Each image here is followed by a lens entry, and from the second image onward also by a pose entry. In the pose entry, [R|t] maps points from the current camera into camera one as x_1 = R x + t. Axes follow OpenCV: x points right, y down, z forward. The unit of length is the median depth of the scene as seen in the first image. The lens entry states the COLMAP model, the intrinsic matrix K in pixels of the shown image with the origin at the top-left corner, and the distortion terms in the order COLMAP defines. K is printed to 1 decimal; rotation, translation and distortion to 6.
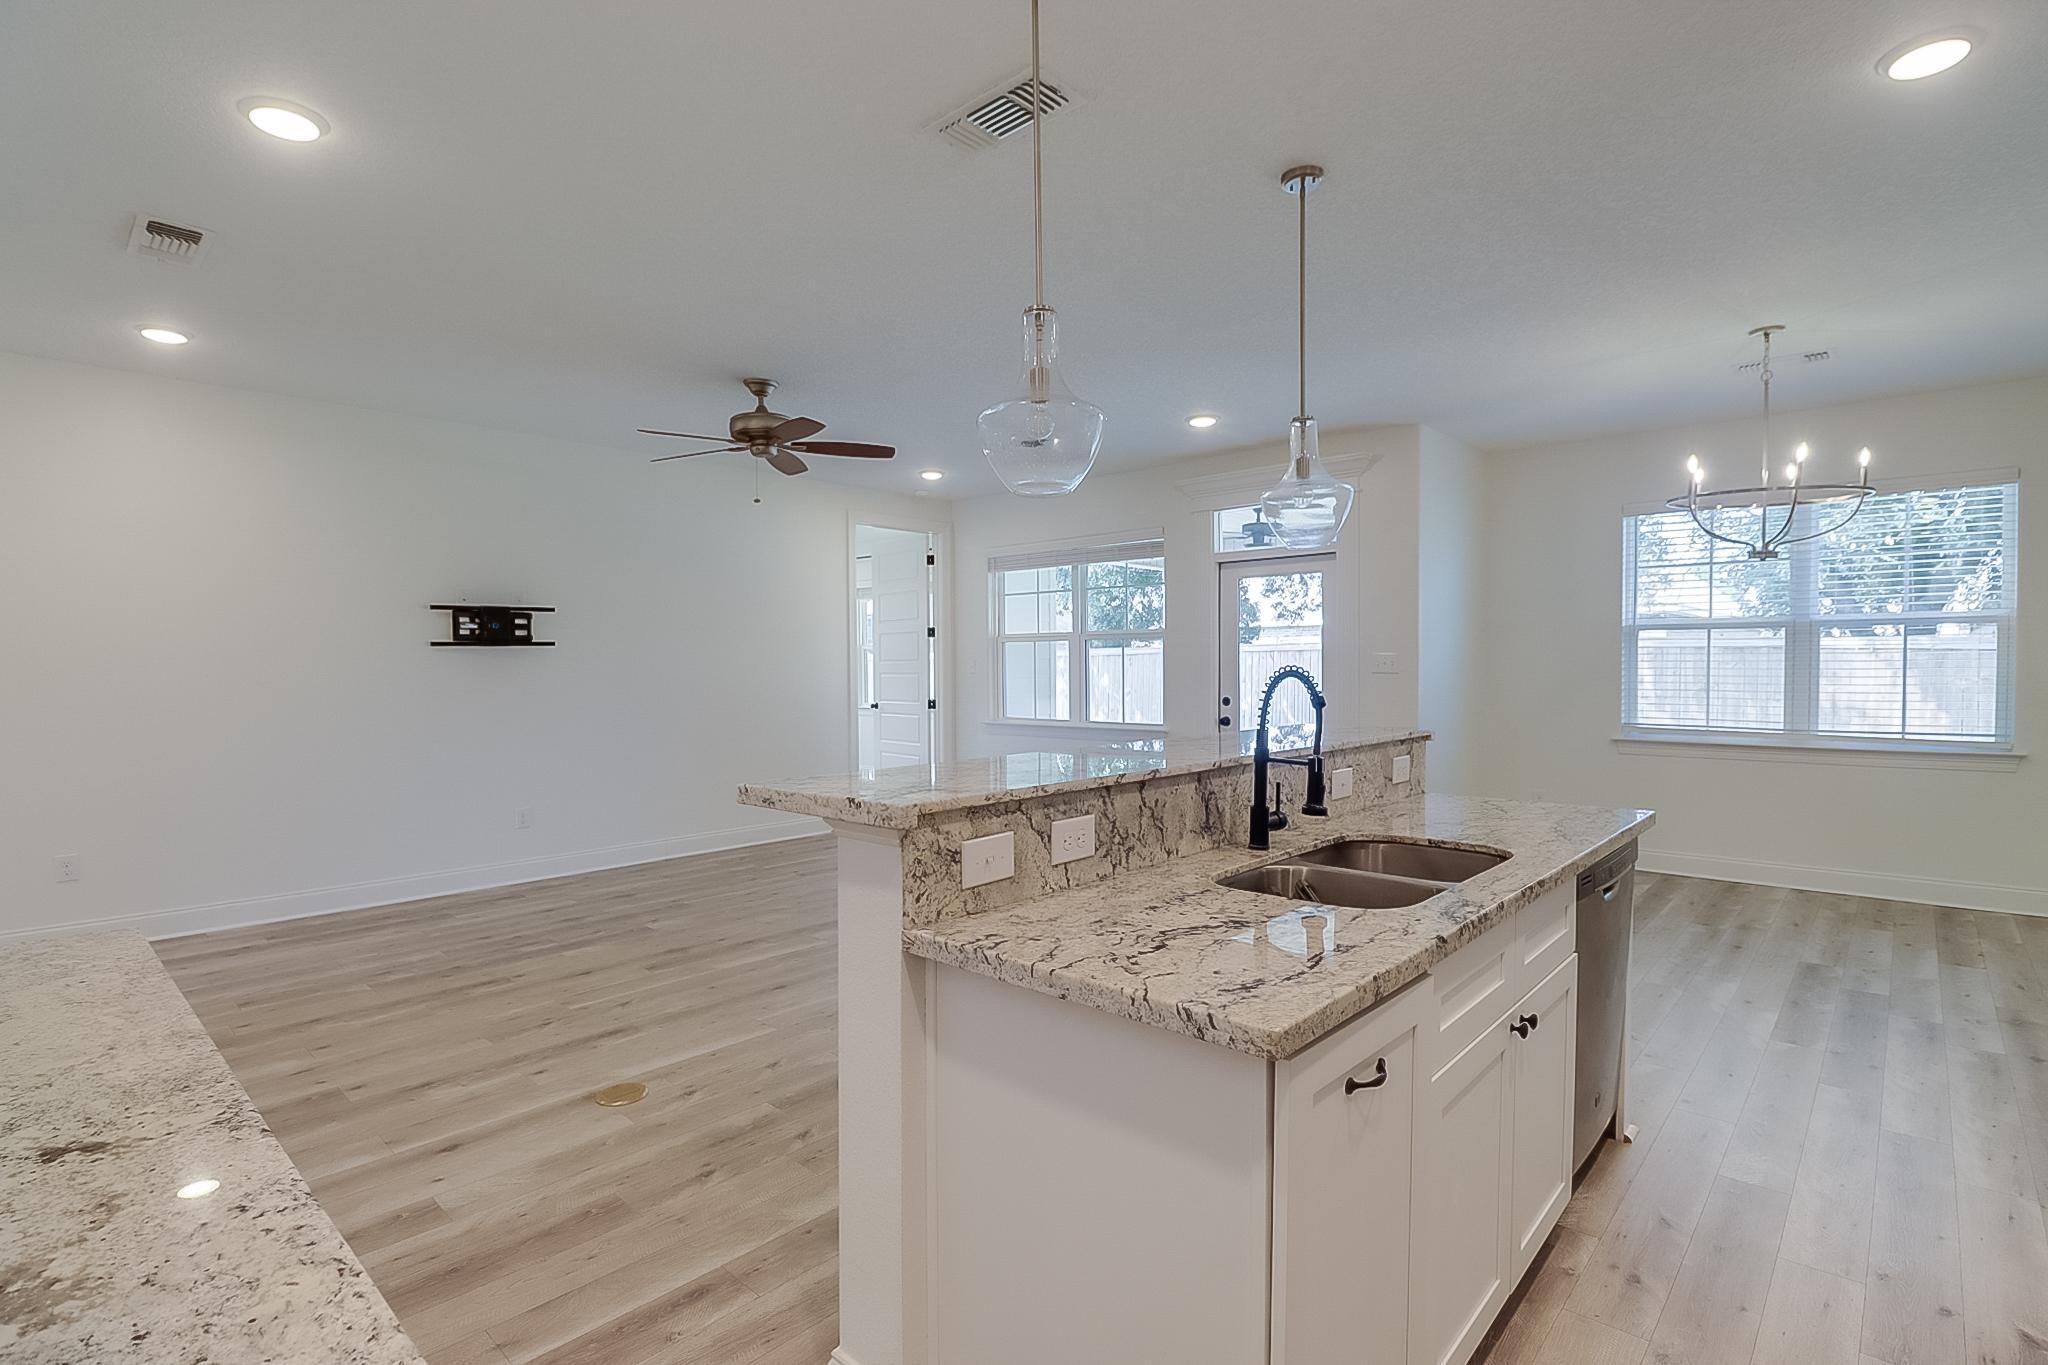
lens RADIAL K [[983.3, 0, 1033.5], [0, 983.3, 661.3], [0, 0, 1]] dist [-0.000052, -0.000396]
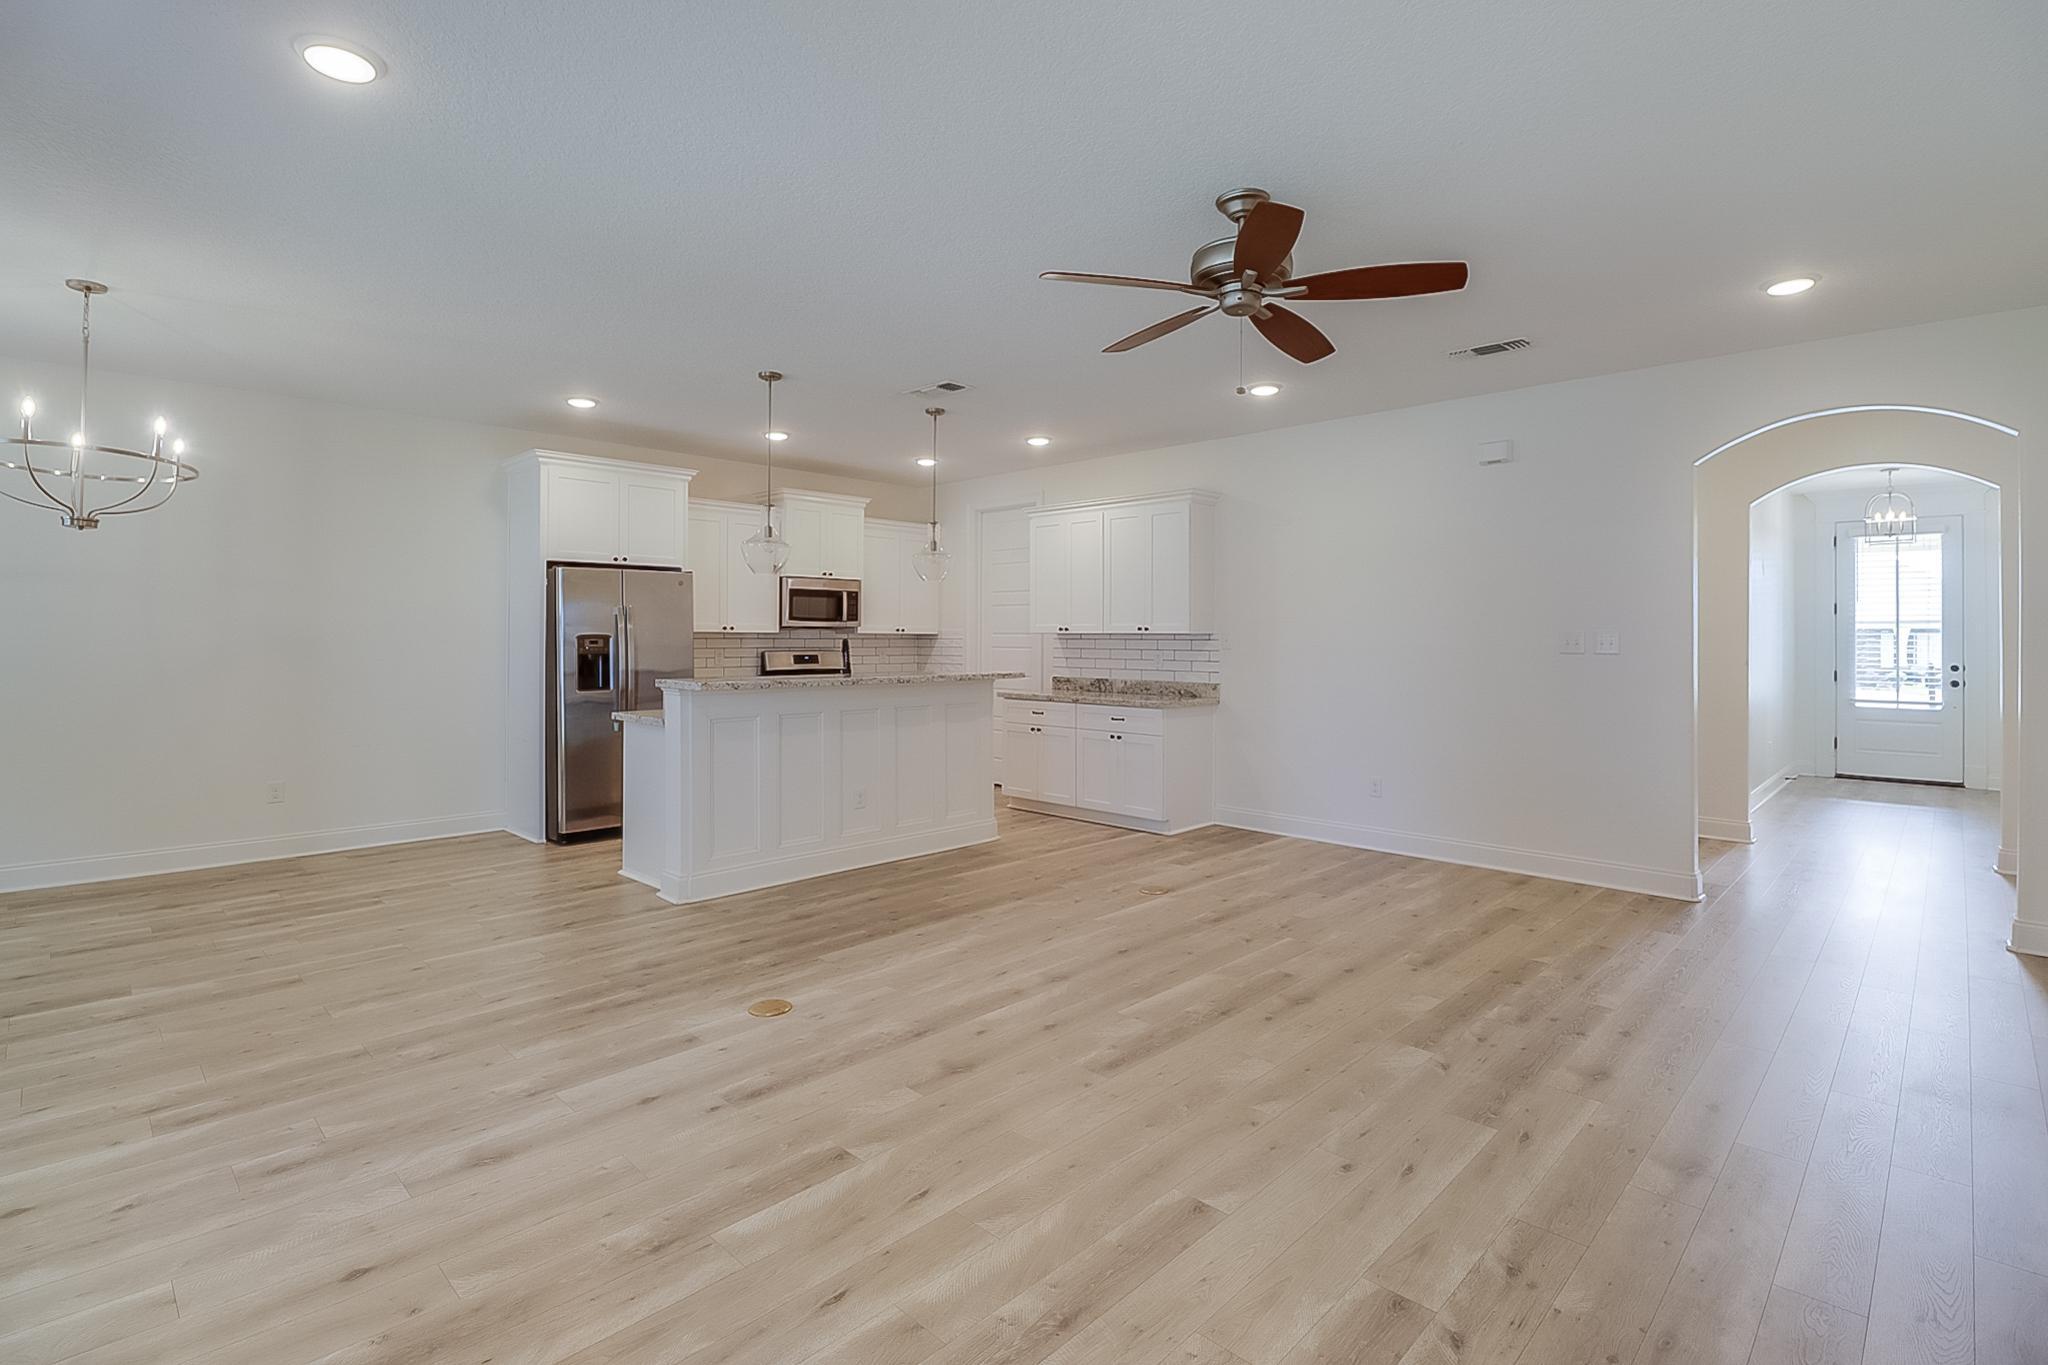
lens RADIAL K [[969.9, 0, 1024.8], [0, 969.9, 637.4], [0, 0, 1]] dist [0.001508, -0.000029]
pose [[-0.999416, 0.014421, 0.030986, -0.187118], [0.014581, 0.999882, 0.004934, -0.007501], [-0.030911, 0.005383, -0.999508, 1.984539]]
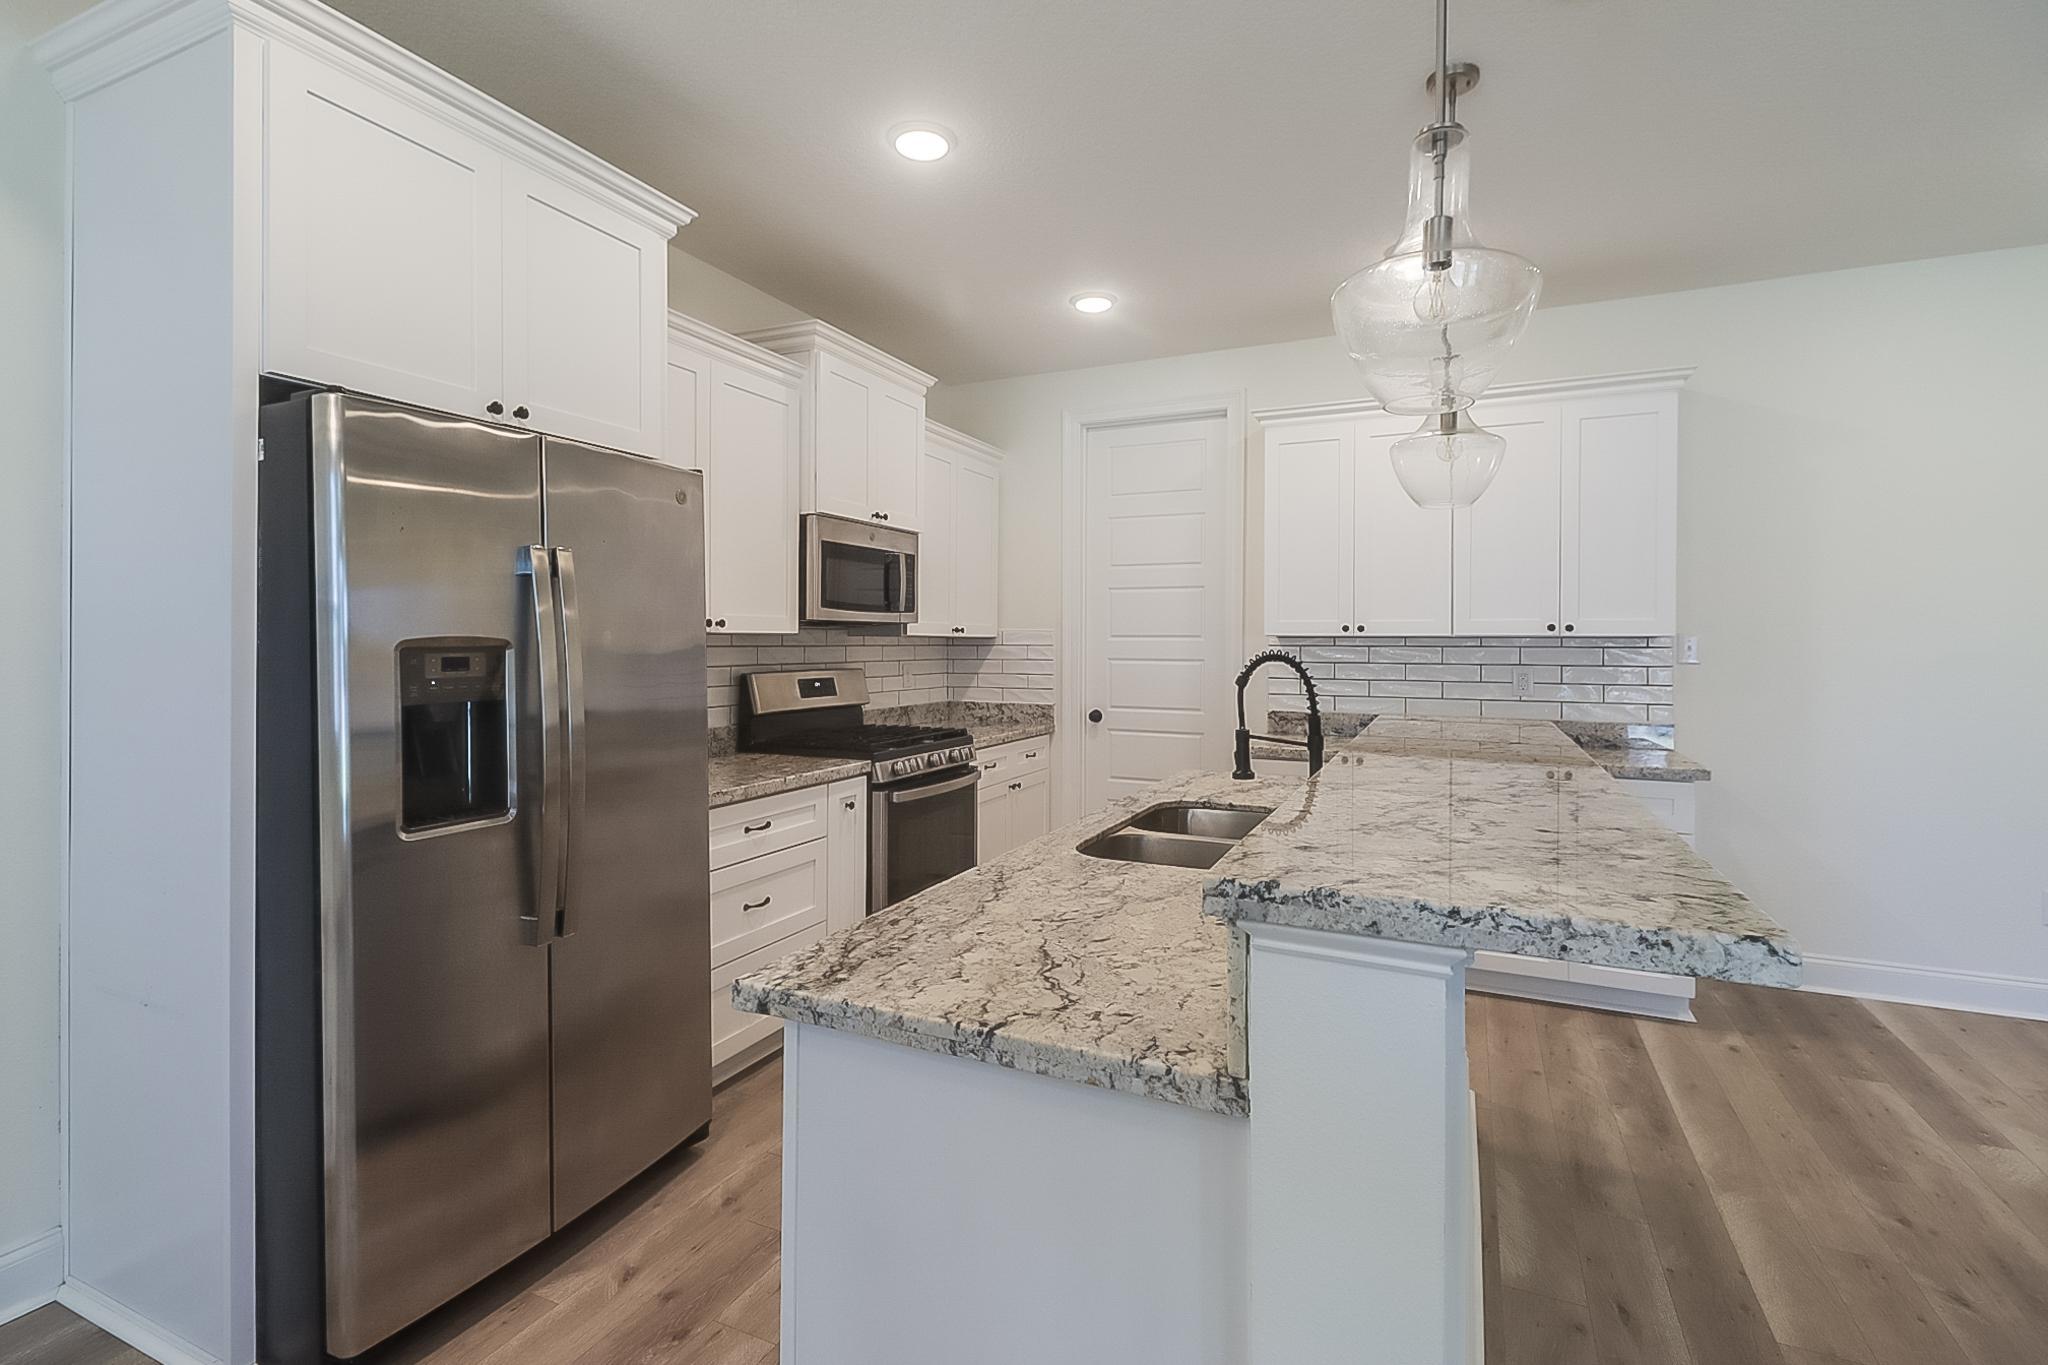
lens RADIAL K [[930.8, 0, 1018.4], [0, 930.8, 647.2], [0, 0, 1]] dist [0.002198, 0.000267]
pose [[-0.953178, 0.017354, -0.301912, 0.421473], [0.012700, 0.999768, 0.017371, -0.014591], [0.302143, 0.012724, -0.953178, 0.968413]]
